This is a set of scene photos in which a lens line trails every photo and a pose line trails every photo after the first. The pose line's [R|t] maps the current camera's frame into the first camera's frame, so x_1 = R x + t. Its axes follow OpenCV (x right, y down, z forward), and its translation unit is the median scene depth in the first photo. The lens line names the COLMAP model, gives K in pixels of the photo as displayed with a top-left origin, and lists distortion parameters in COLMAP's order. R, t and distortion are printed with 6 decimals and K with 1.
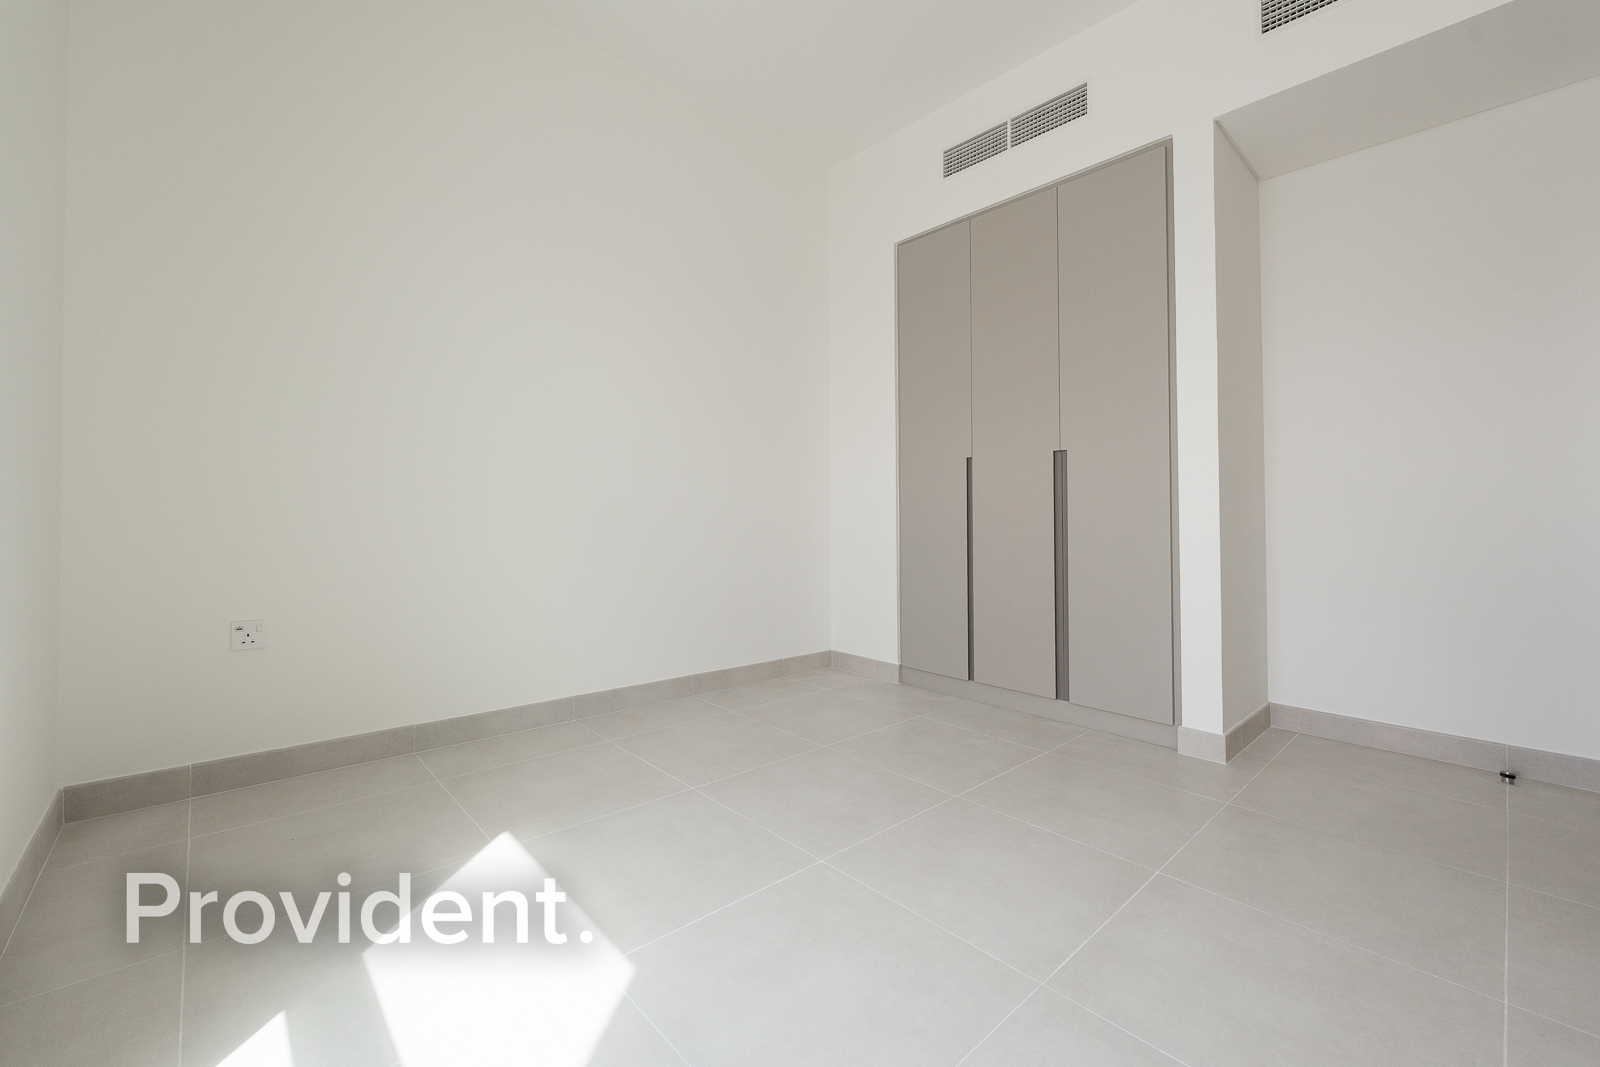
lens RADIAL K [[652.6, 0, 795.9], [0, 652.6, 521.6], [0, 0, 1]] dist [-0.010065, 0.000013]
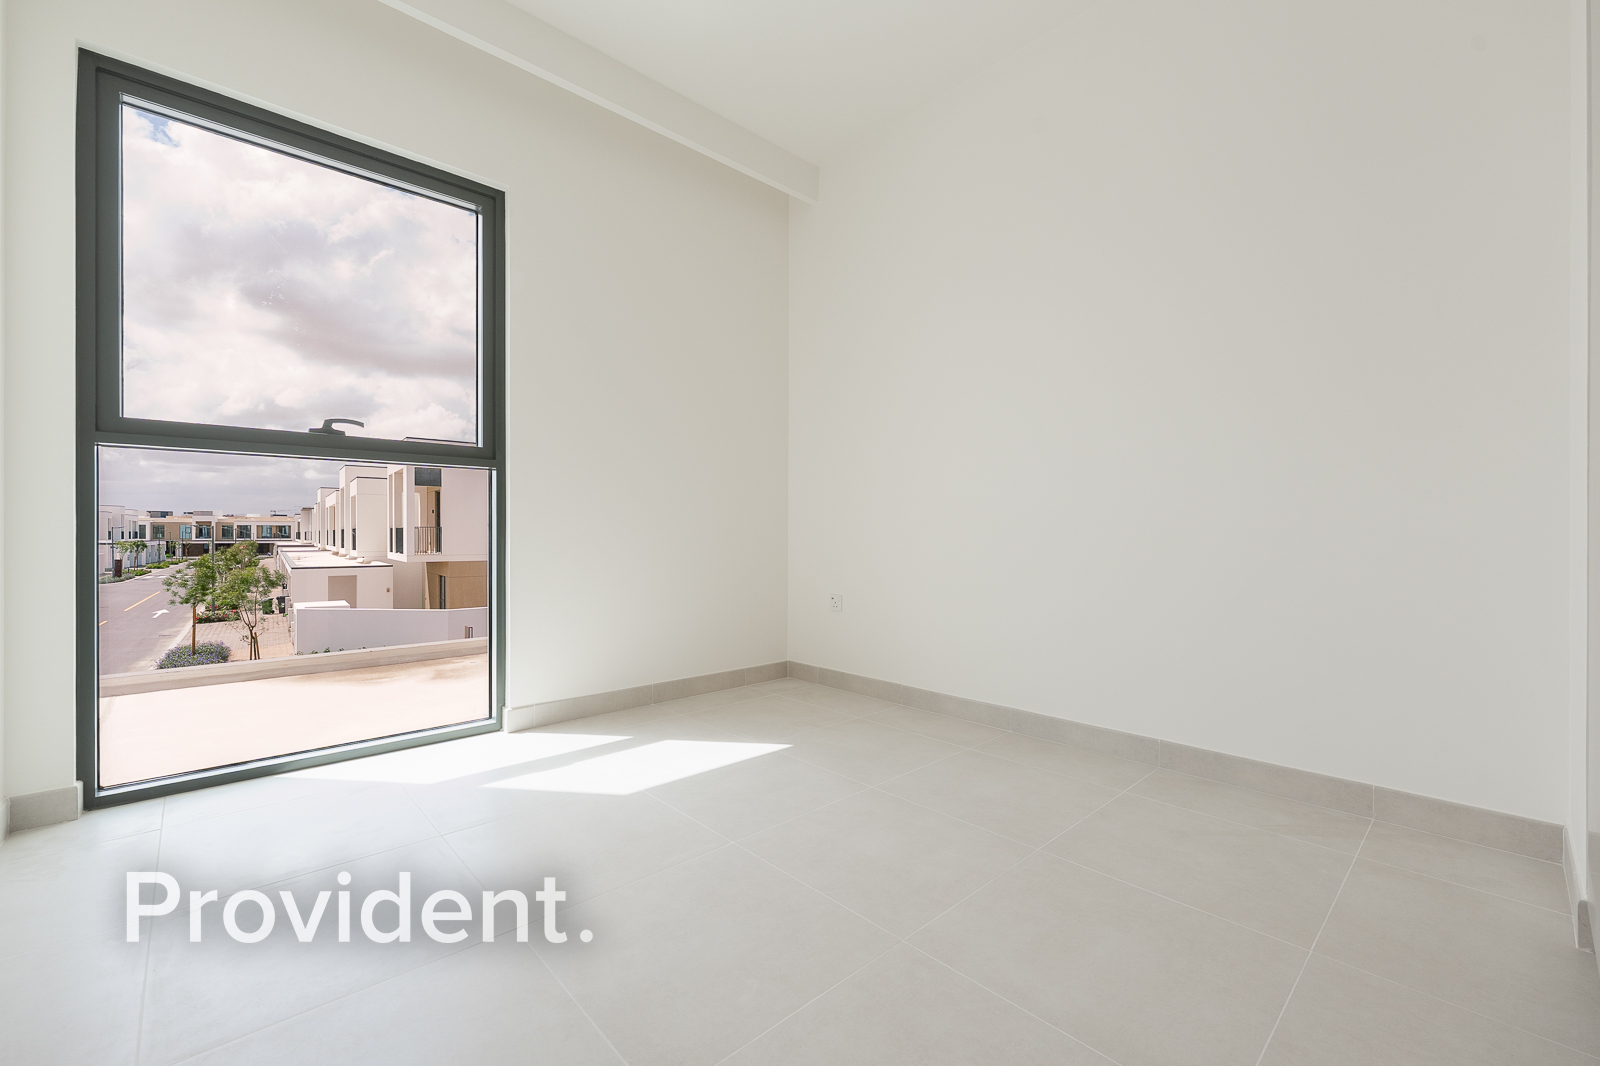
lens RADIAL K [[652.6, 0, 797.3], [0, 652.6, 535.4], [0, 0, 1]] dist [-0.010065, 0.000013]
pose [[0.009206, -0.009073, -0.999916, 1.164052], [-0.008990, 0.999918, -0.009156, 0.011722], [0.999917, 0.009074, 0.009123, 1.095090]]
